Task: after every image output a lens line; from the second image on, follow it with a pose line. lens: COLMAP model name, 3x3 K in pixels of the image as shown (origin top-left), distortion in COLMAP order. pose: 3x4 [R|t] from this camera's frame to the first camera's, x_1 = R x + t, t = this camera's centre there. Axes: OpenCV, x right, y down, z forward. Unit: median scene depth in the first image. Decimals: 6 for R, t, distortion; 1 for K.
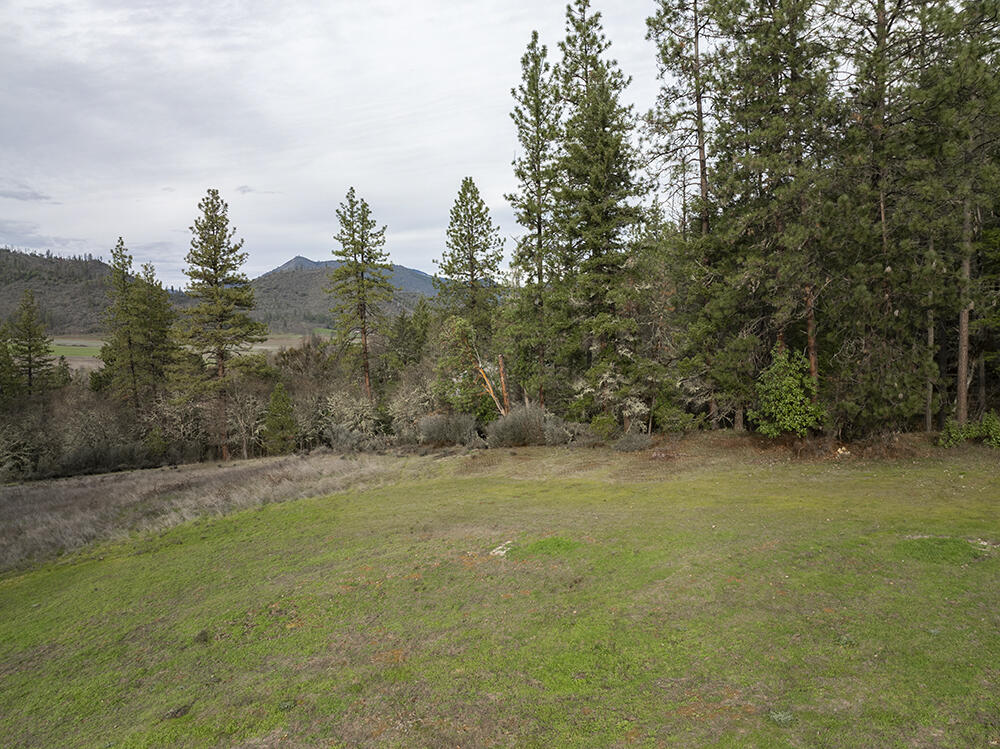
lens RADIAL K [[712.6, 0, 497.9], [0, 712.6, 377.9], [0, 0, 1]] dist [-0.051192, 0.033577]
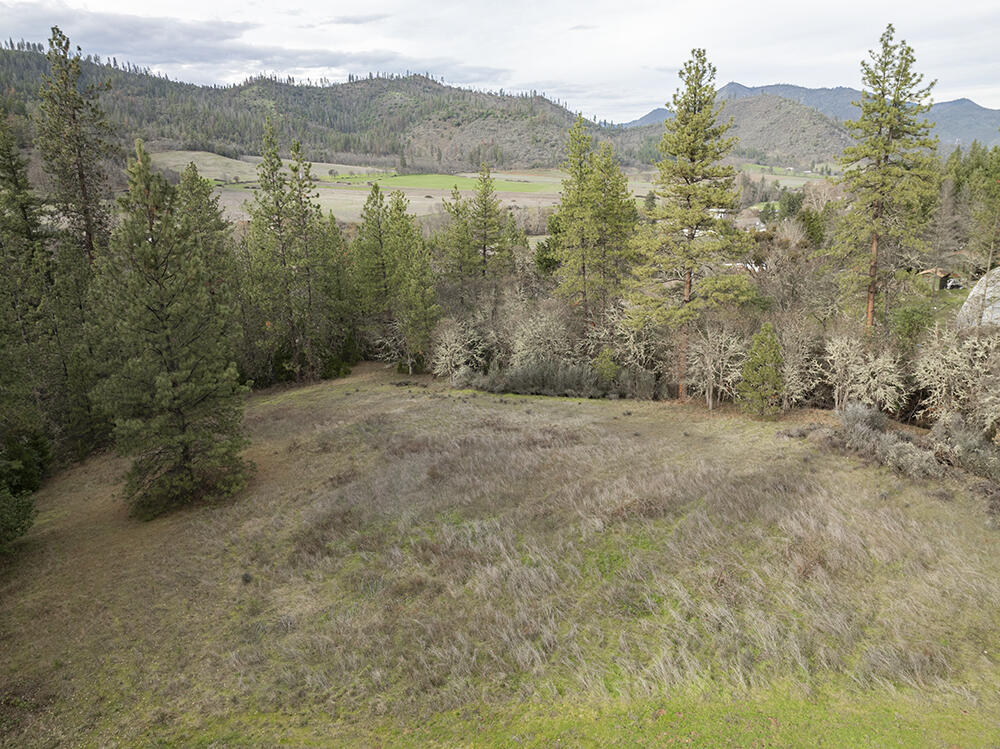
lens RADIAL K [[712.6, 0, 499.1], [0, 712.6, 379.6], [0, 0, 1]] dist [-0.051192, 0.033577]
pose [[0.842571, 0.156785, -0.515260, -0.121862], [-0.035468, 0.970767, 0.237389, -0.082112], [0.537416, -0.181741, 0.823501, 0.176862]]
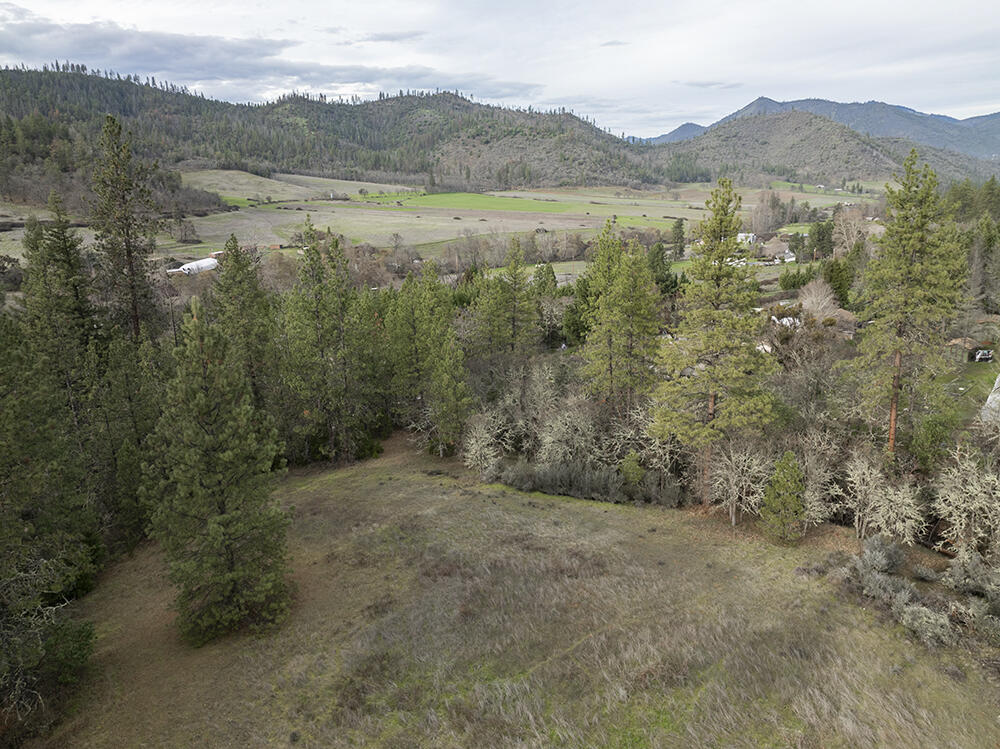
lens RADIAL K [[712.6, 0, 498.7], [0, 712.6, 380.0], [0, 0, 1]] dist [-0.051192, 0.033577]
pose [[0.821341, 0.157244, -0.548337, -0.126403], [-0.038733, 0.974411, 0.221410, -0.182568], [0.569122, -0.160615, 0.806414, 0.168824]]
